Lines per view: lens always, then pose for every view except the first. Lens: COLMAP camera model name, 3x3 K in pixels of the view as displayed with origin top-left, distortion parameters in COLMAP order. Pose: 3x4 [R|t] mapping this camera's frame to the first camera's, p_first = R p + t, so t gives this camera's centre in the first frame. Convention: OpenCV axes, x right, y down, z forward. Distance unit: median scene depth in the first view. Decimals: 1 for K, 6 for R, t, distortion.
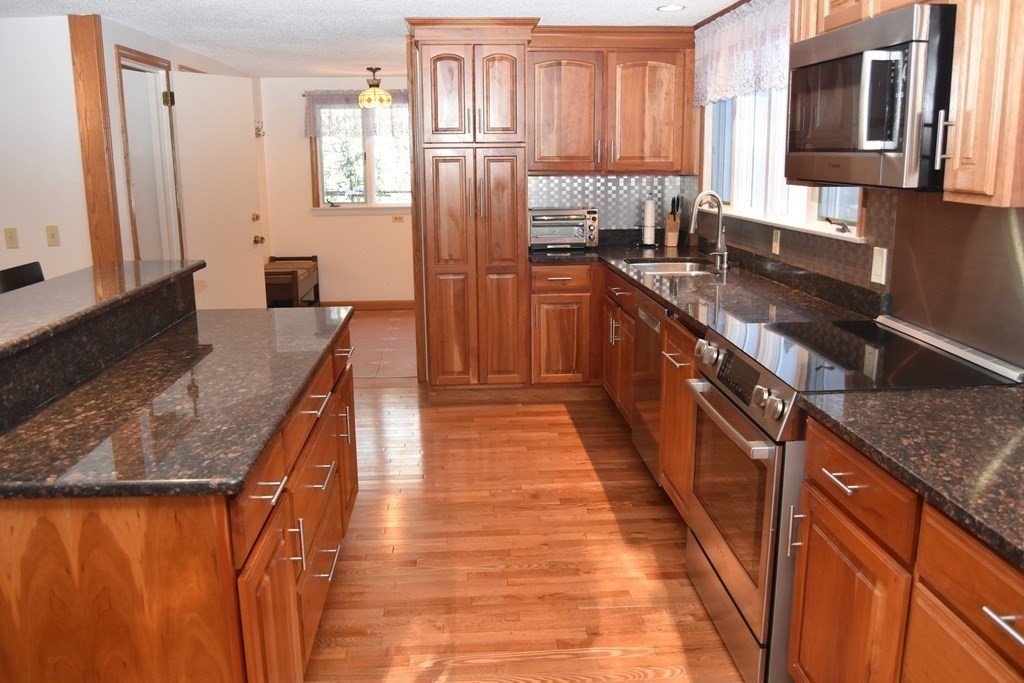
lens RADIAL K [[829.0, 0, 512.0], [0, 829.0, 341.5], [0, 0, 1]] dist [-0.118546, 0.074387]
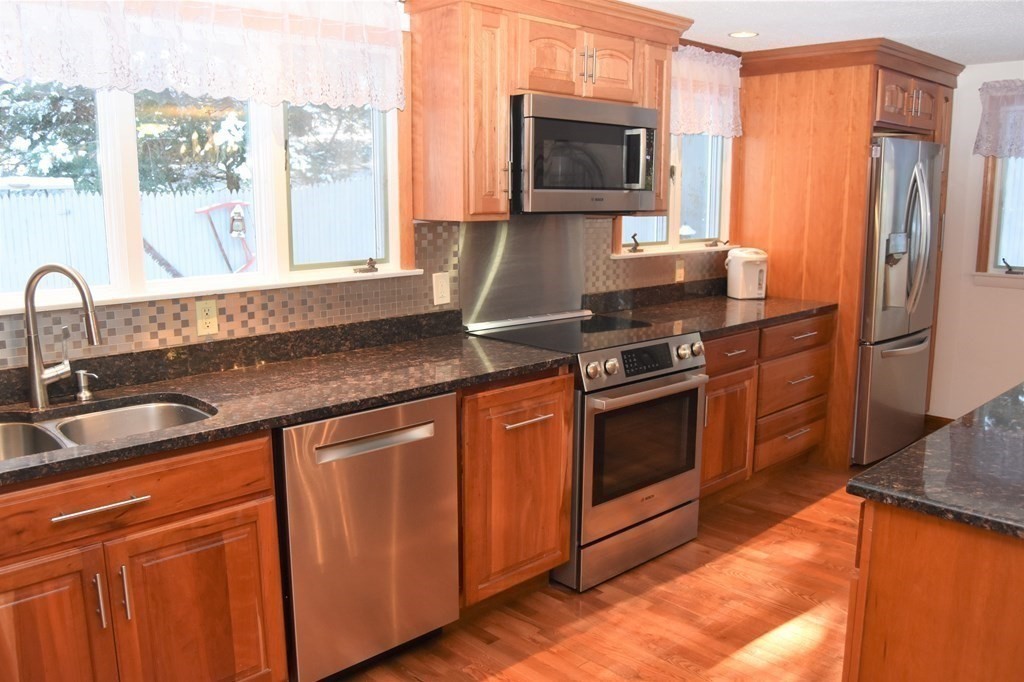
lens RADIAL K [[829.0, 0, 512.0], [0, 829.0, 341.0], [0, 0, 1]] dist [-0.118546, 0.074387]
pose [[-0.632207, -0.123207, 0.764941, -0.483634], [0.168922, 0.941608, 0.291273, -0.337311], [-0.756161, 0.313360, -0.574478, 1.580926]]
